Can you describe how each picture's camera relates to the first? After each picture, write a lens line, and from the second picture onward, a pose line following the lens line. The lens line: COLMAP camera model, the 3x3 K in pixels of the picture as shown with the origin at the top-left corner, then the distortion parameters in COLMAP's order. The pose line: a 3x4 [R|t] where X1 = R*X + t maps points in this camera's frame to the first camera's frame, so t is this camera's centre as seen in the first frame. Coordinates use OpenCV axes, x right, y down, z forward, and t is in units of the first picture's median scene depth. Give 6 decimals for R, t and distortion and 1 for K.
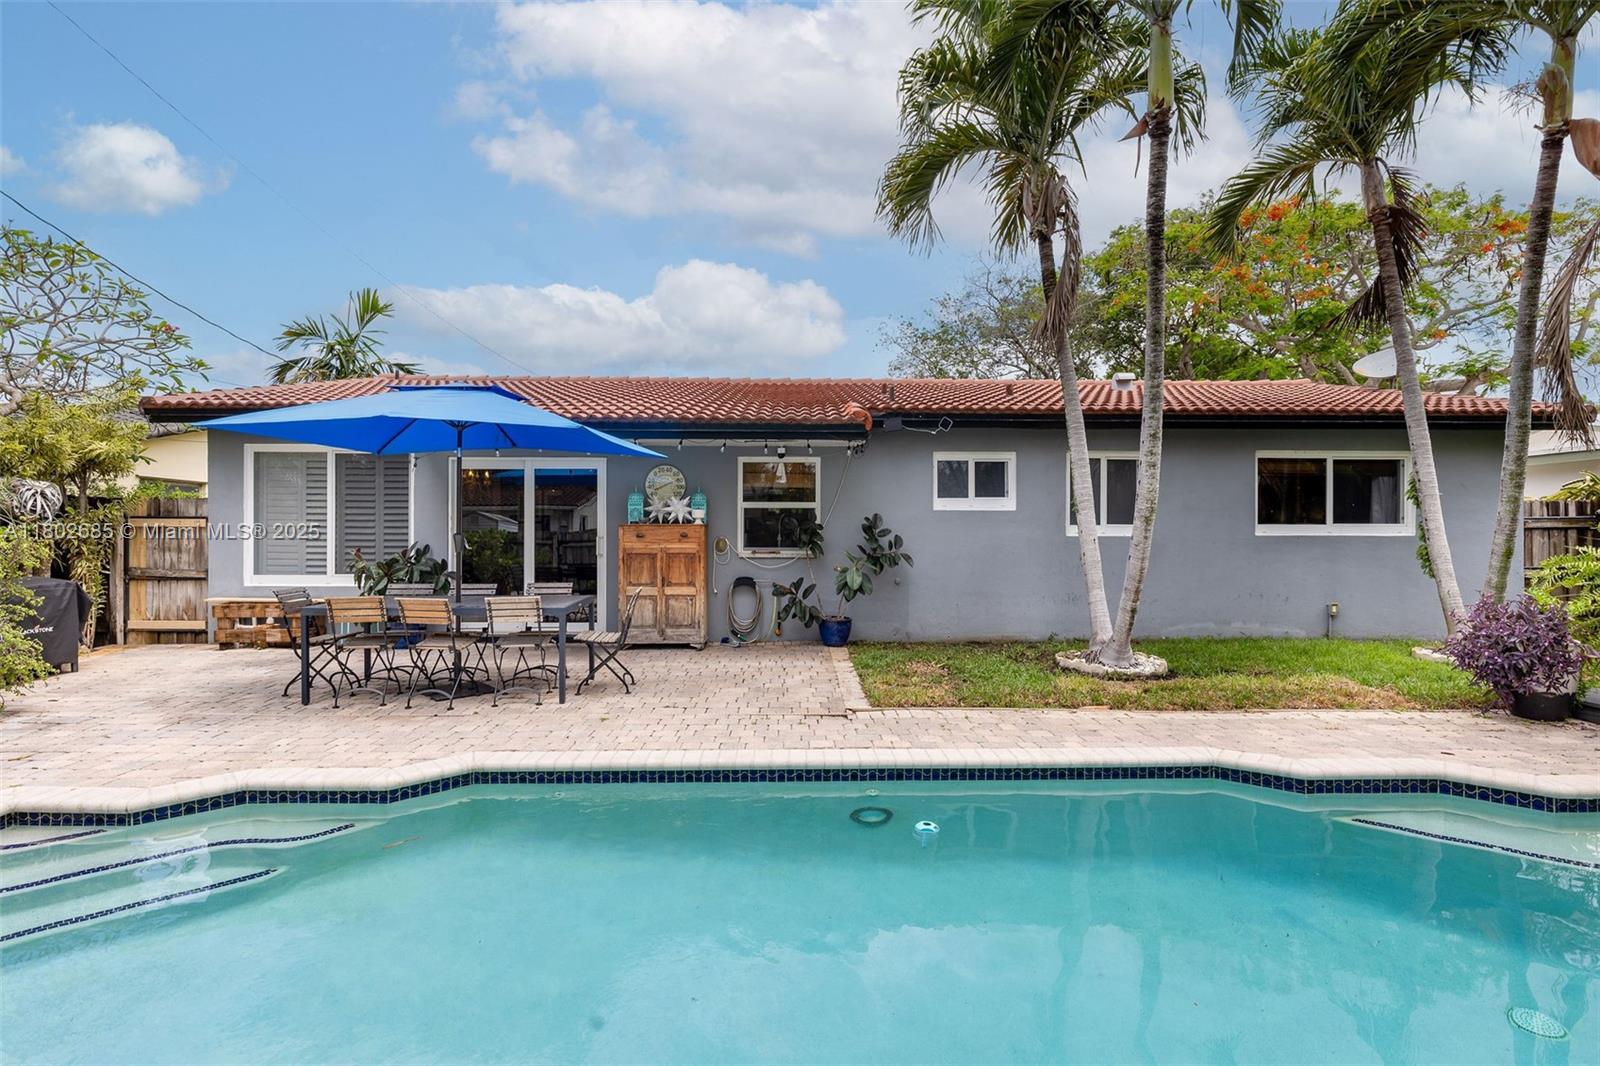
lens RADIAL K [[762.1, 0, 804.7], [0, 762.1, 538.9], [0, 0, 1]] dist [0.000761, 0.000361]
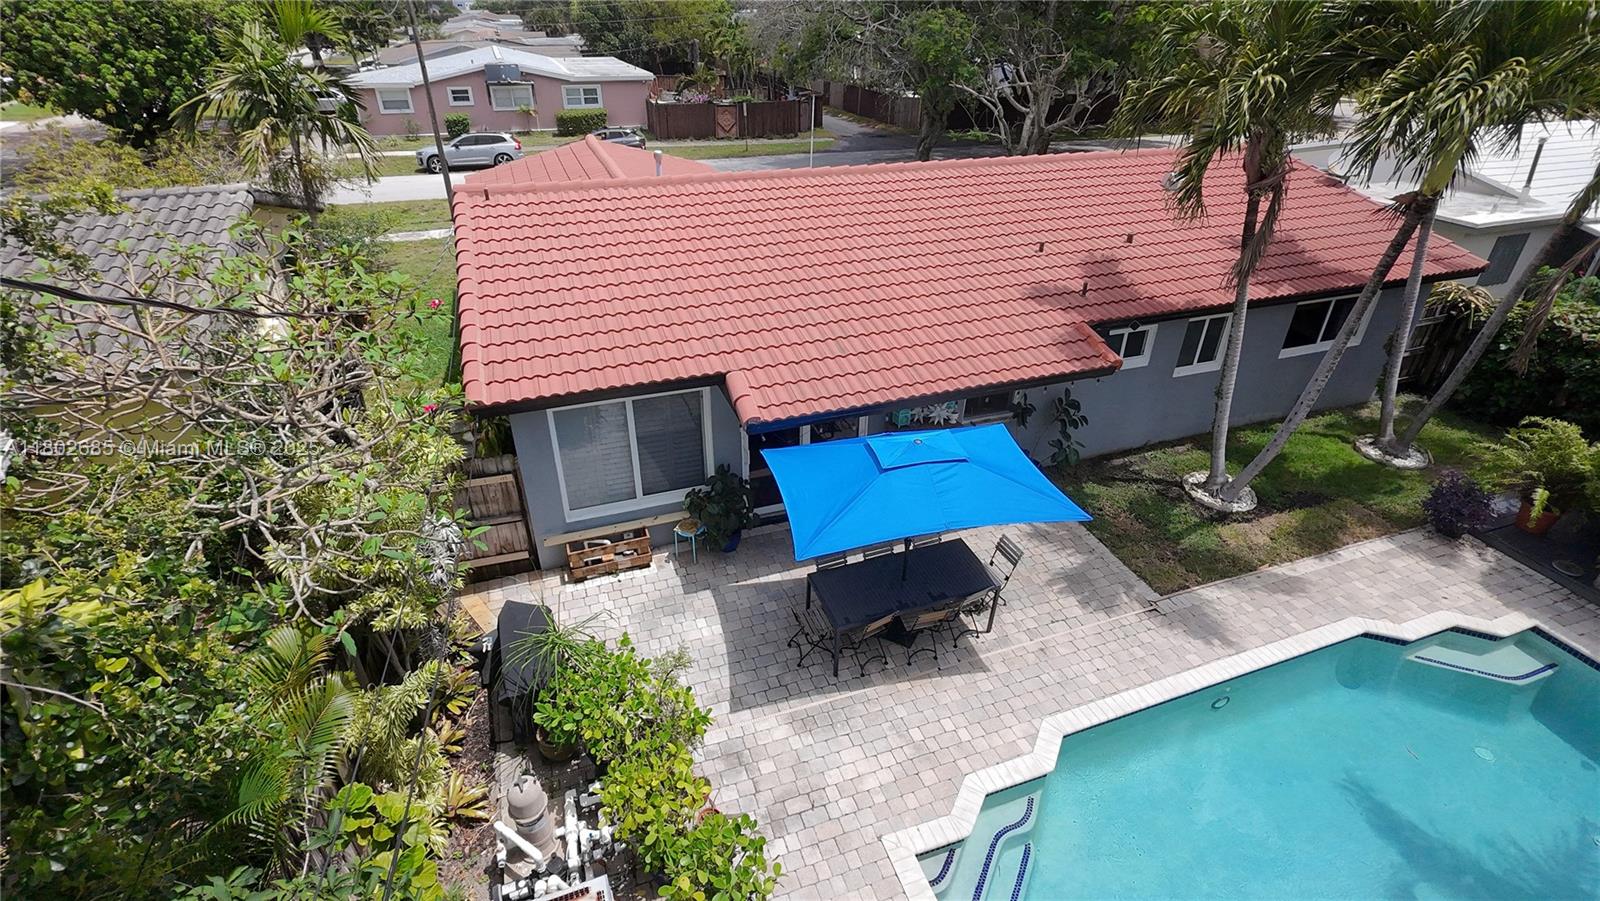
lens RADIAL K [[748.1, 0, 800.0], [0, 748.1, 450.5], [0, 0, 1]] dist [0.000635, -0.000378]
pose [[0.947779, -0.156988, 0.277615, -0.689217], [-0.003137, 0.865832, 0.500325, -0.565066], [-0.318913, -0.475068, 0.820125, 0.049706]]
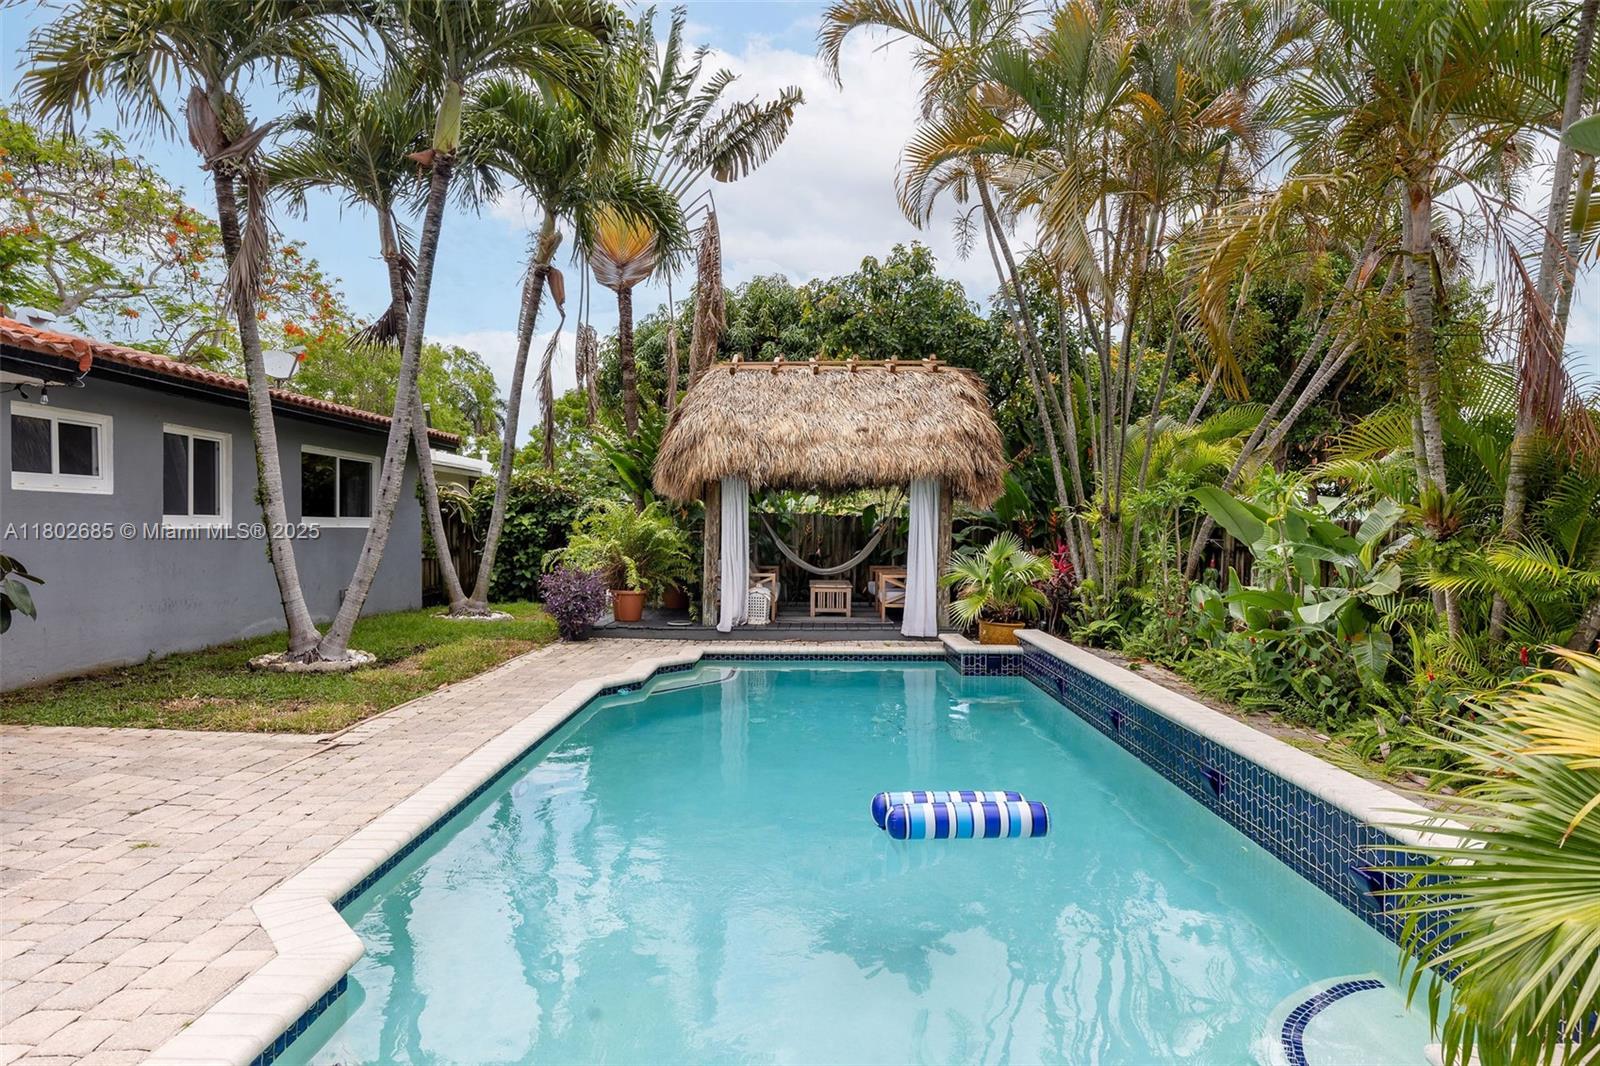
lens RADIAL K [[876.2, 0, 804.7], [0, 876.2, 531.8], [0, 0, 1]] dist [0.008529, 0.002293]
pose [[0.027463, -0.005897, 0.999605, -0.573345], [0.005033, 0.999971, 0.005761, -0.002369], [-0.999610, 0.004872, 0.027492, 0.297863]]
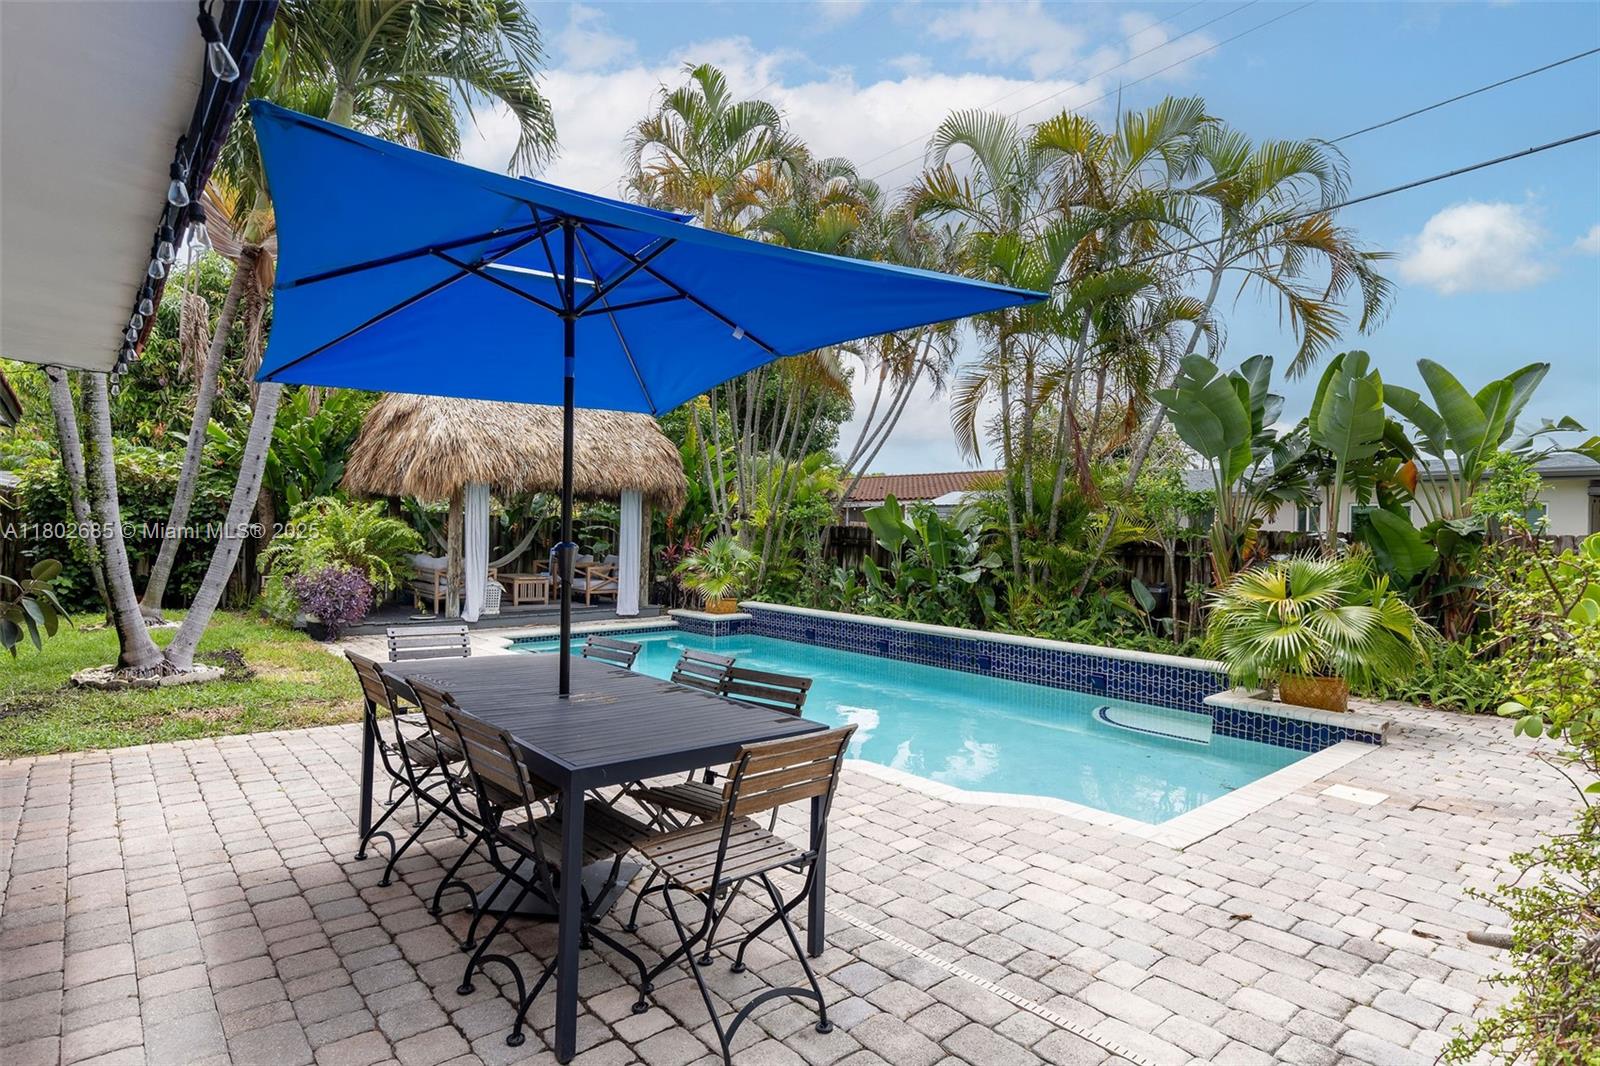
lens RADIAL K [[839.1, 0, 800.0], [0, 839.1, 533.0], [0, 0, 1]] dist [0.012055, -0.000072]
pose [[-0.632726, -0.015439, 0.774222, -0.672381], [-0.008070, 0.999878, 0.013343, -0.014336], [-0.774334, 0.002195, -0.632773, 0.870101]]
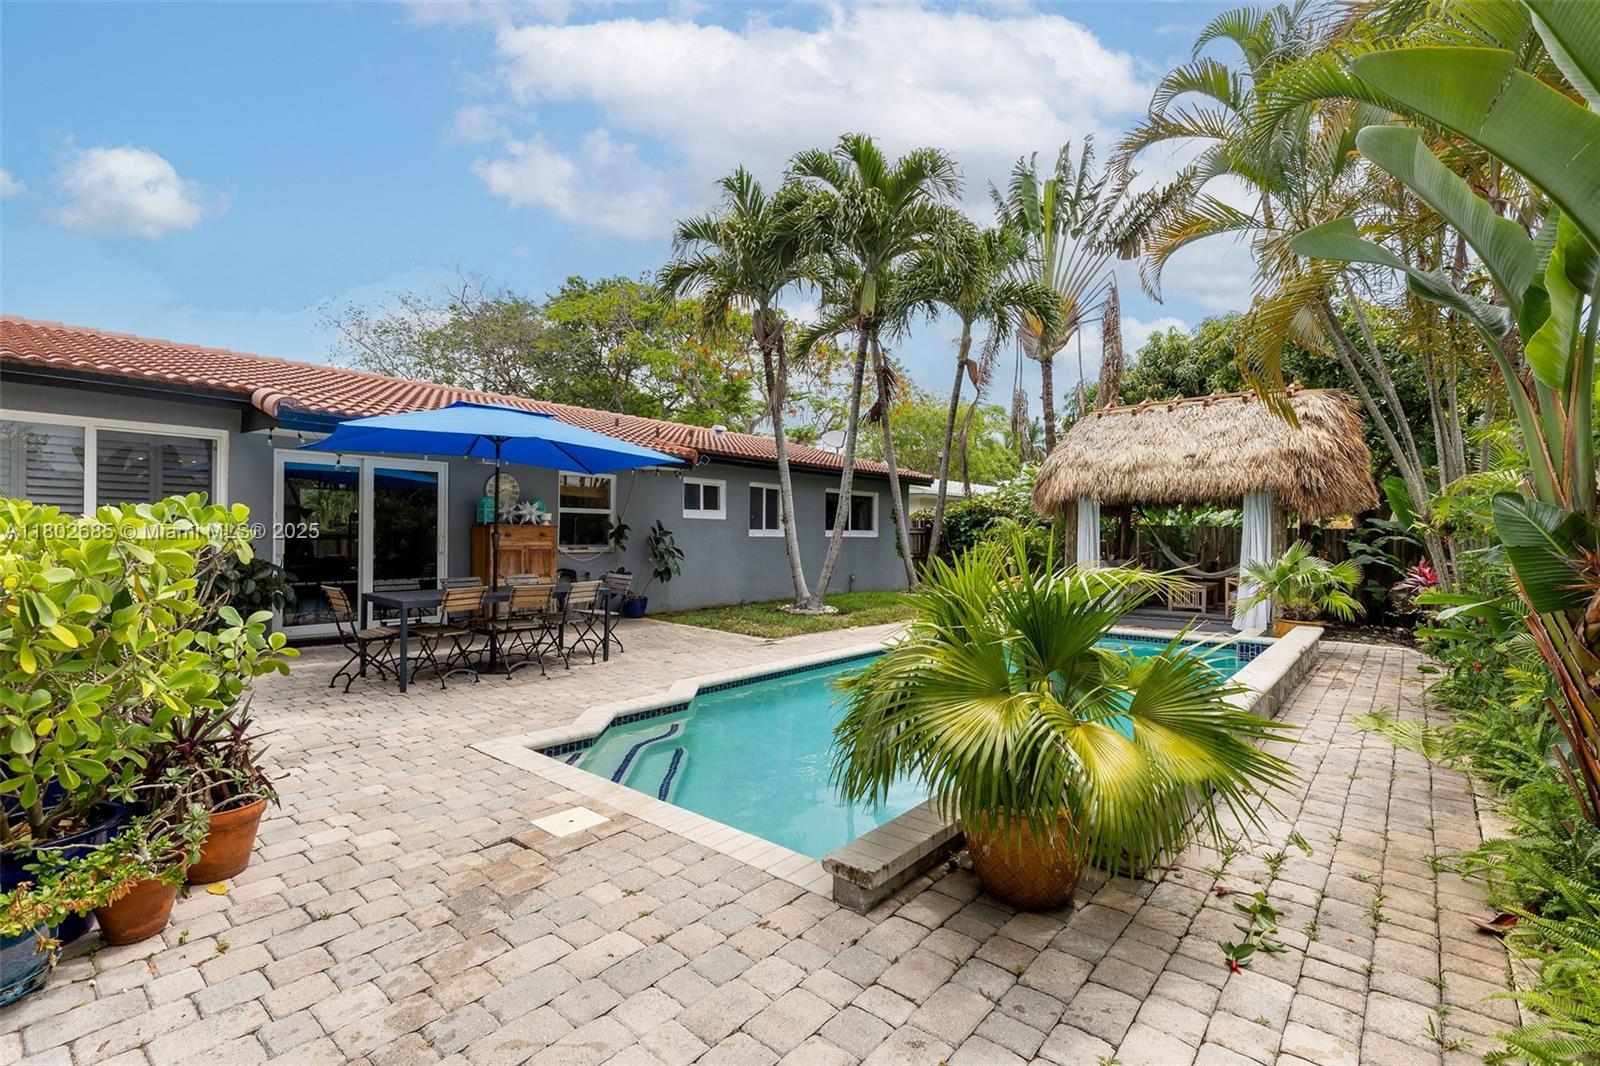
lens RADIAL K [[719.8, 0, 800.0], [0, 719.8, 533.0], [0, 0, 1]] dist [-0.000329, -0.000132]
pose [[0.664861, 0.006419, 0.746940, -0.691425], [0.001045, 0.999954, -0.009523, 0.003730], [-0.746967, 0.007112, 0.664823, -0.056255]]
